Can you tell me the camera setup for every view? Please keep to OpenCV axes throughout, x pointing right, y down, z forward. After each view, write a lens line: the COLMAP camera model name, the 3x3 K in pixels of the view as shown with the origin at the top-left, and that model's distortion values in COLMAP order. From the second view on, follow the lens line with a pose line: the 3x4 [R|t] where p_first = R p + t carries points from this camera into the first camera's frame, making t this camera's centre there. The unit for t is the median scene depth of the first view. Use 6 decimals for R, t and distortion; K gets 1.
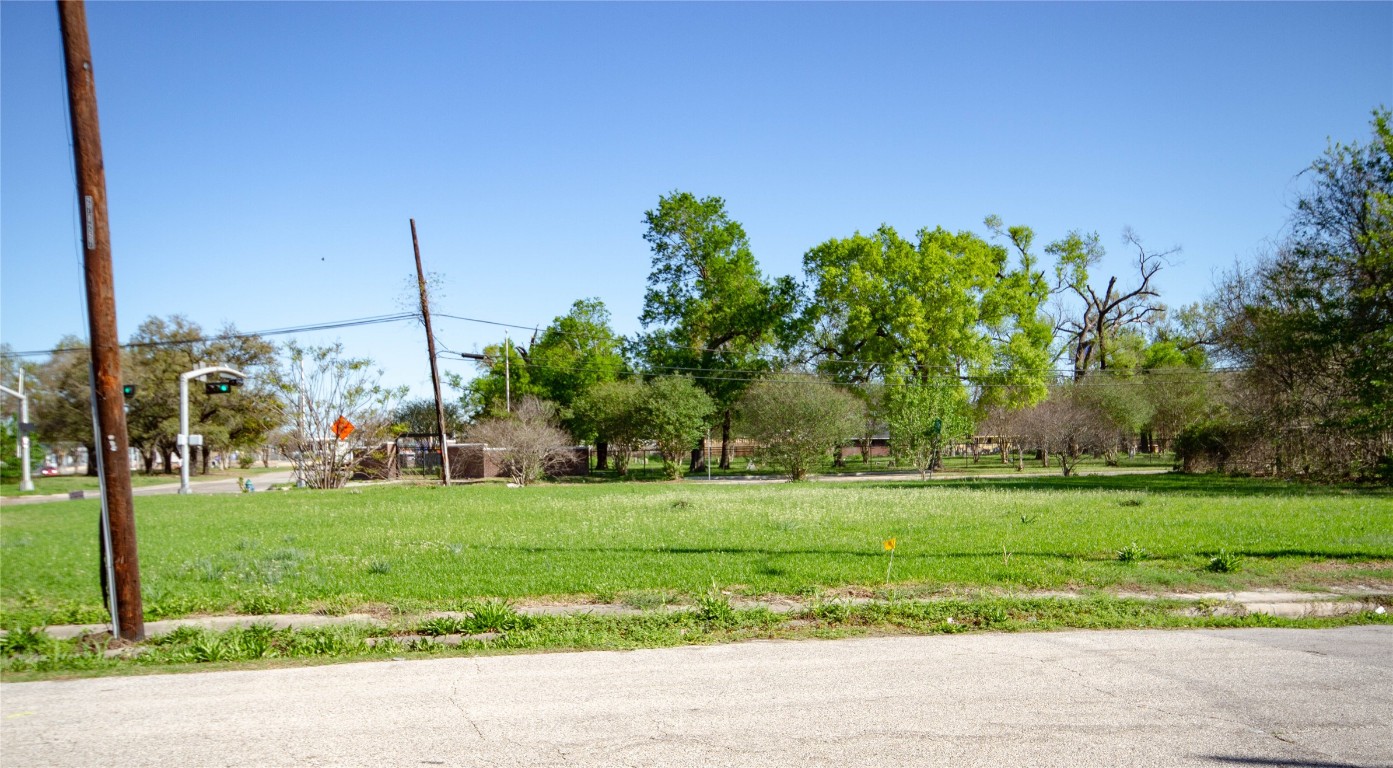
lens RADIAL K [[1307.8, 0, 696.5], [0, 1307.8, 384.1], [0, 0, 1]] dist [-0.005722, 0.000000]
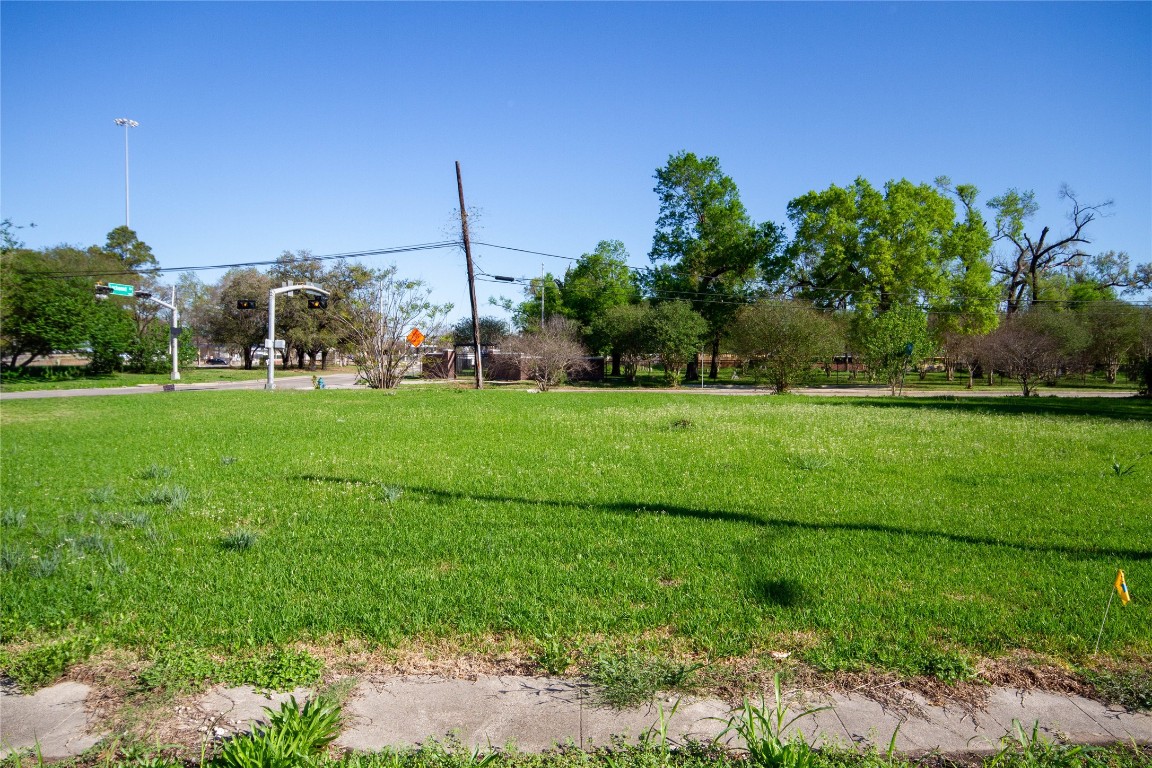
lens RADIAL K [[891.0, 0, 577.1], [0, 891.0, 380.8], [0, 0, 1]] dist [0.009606, 0.005793]
pose [[0.992050, 0.030081, -0.122200, -0.004306], [-0.020750, 0.996820, 0.076932, 0.005313], [0.124126, -0.073785, 0.989519, 0.154163]]
